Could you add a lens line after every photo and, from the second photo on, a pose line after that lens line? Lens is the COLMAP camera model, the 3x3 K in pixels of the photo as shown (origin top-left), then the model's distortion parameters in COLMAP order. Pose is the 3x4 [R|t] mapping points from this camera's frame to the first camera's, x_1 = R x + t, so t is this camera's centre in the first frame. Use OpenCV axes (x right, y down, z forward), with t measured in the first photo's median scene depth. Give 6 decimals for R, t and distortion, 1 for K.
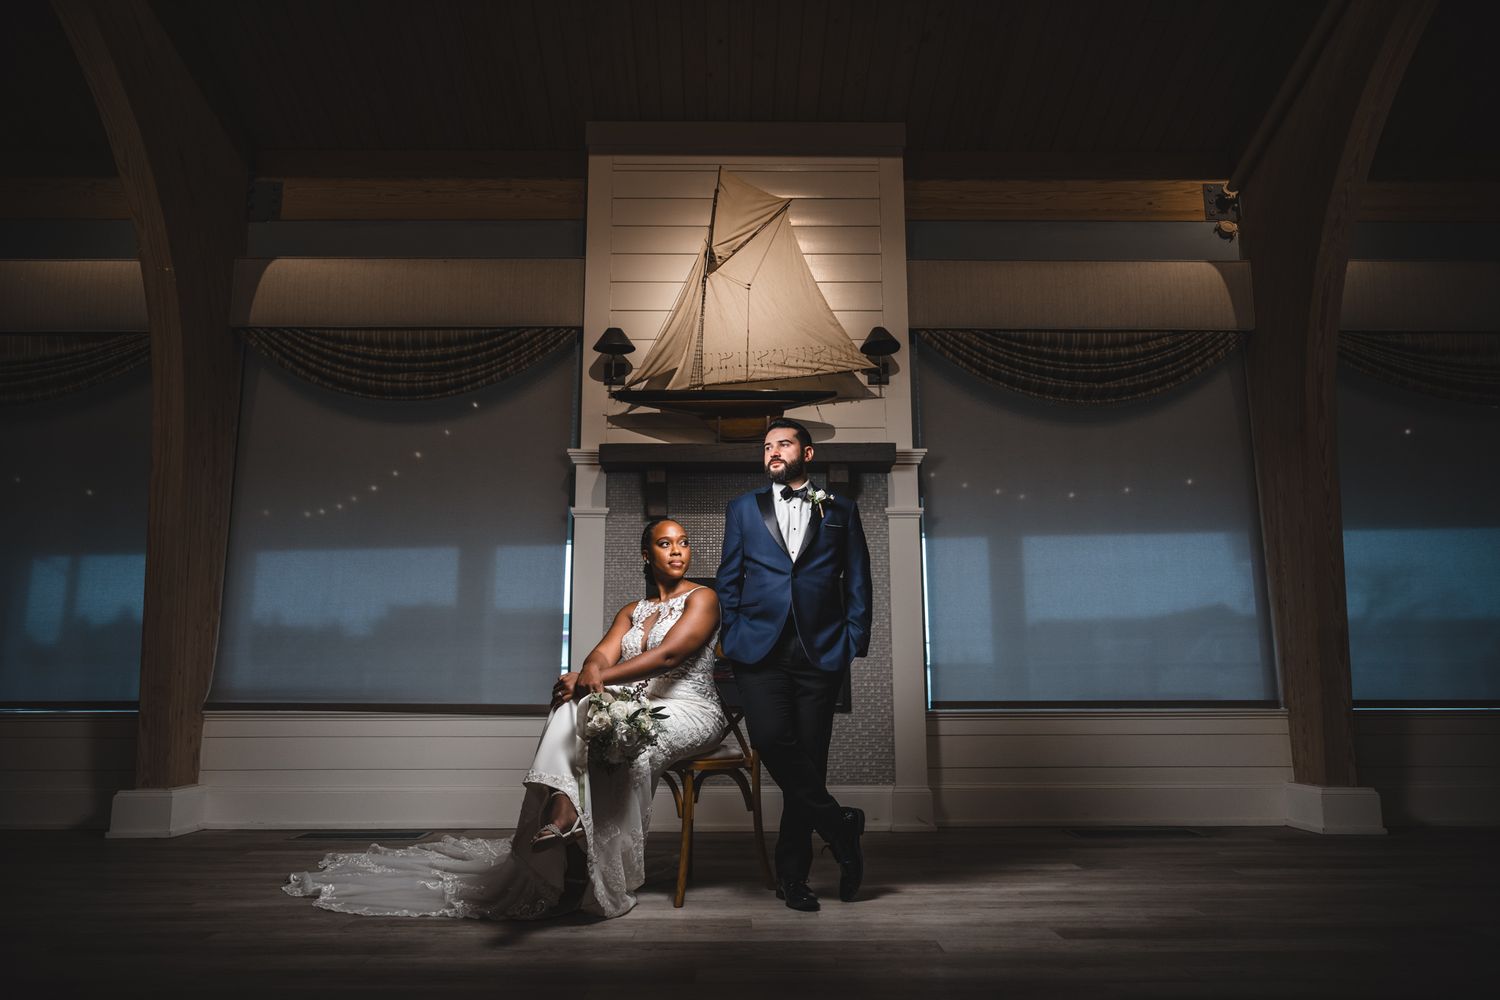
lens RADIAL K [[986.5, 0, 762.0], [0, 986.5, 495.9], [0, 0, 1]] dist [-0.007043, -0.001275]
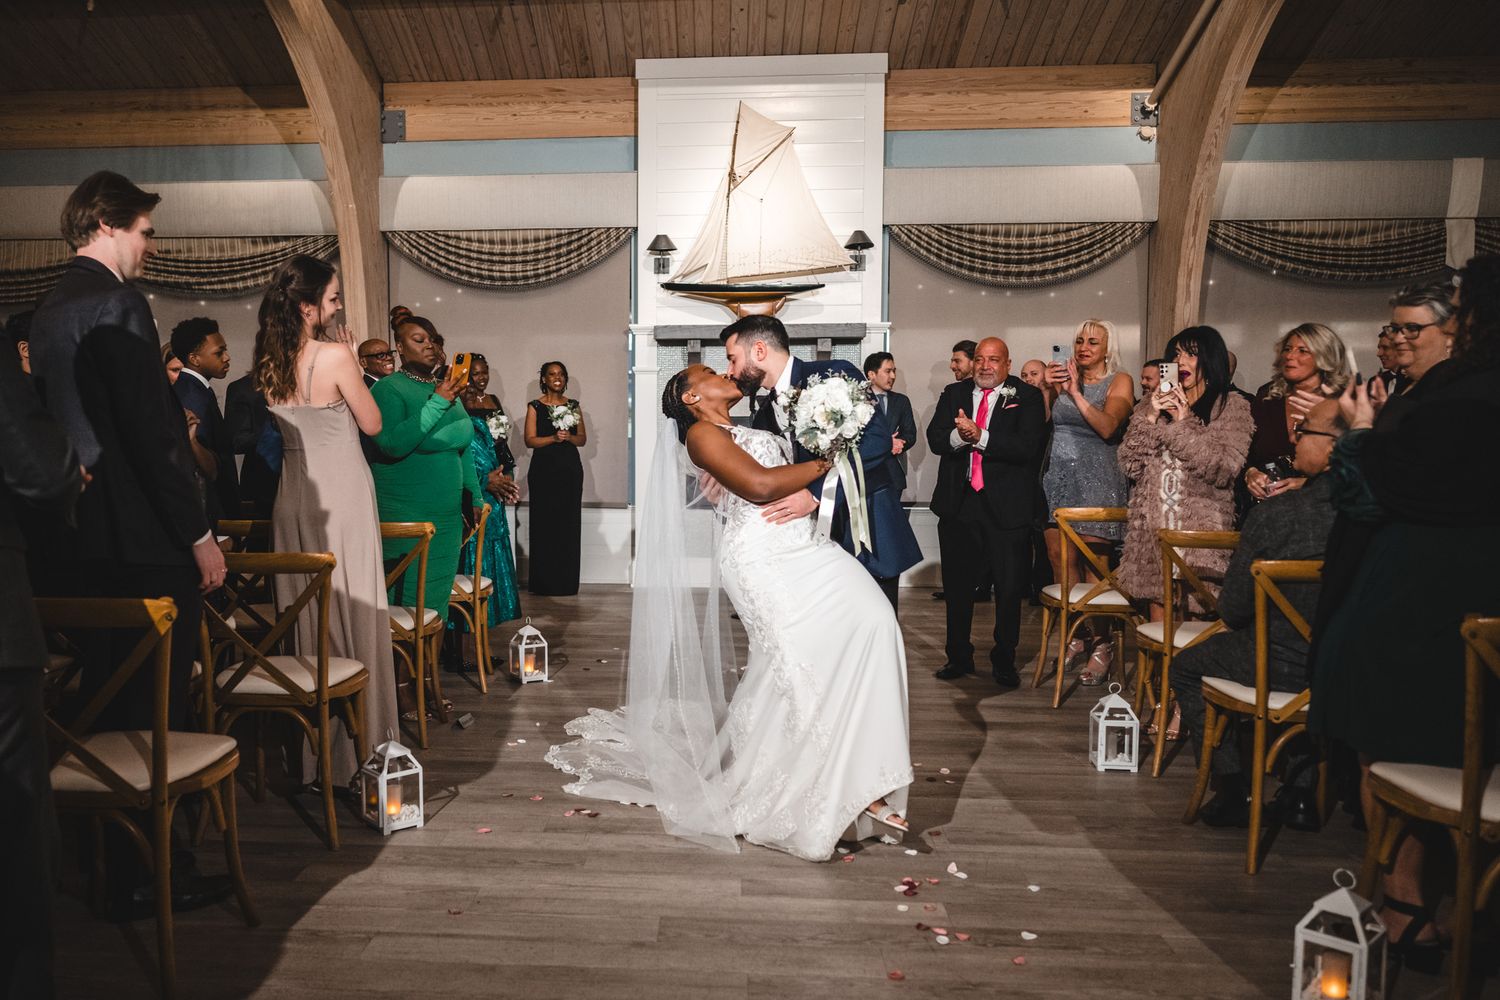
lens RADIAL K [[986.5, 0, 762.0], [0, 986.5, 495.9], [0, 0, 1]] dist [-0.007043, -0.001275]
pose [[0.999855, 0.015980, -0.005927, 0.001549], [-0.014066, 0.970037, 0.242551, -0.140190], [0.009625, -0.242433, 0.970120, -0.370765]]
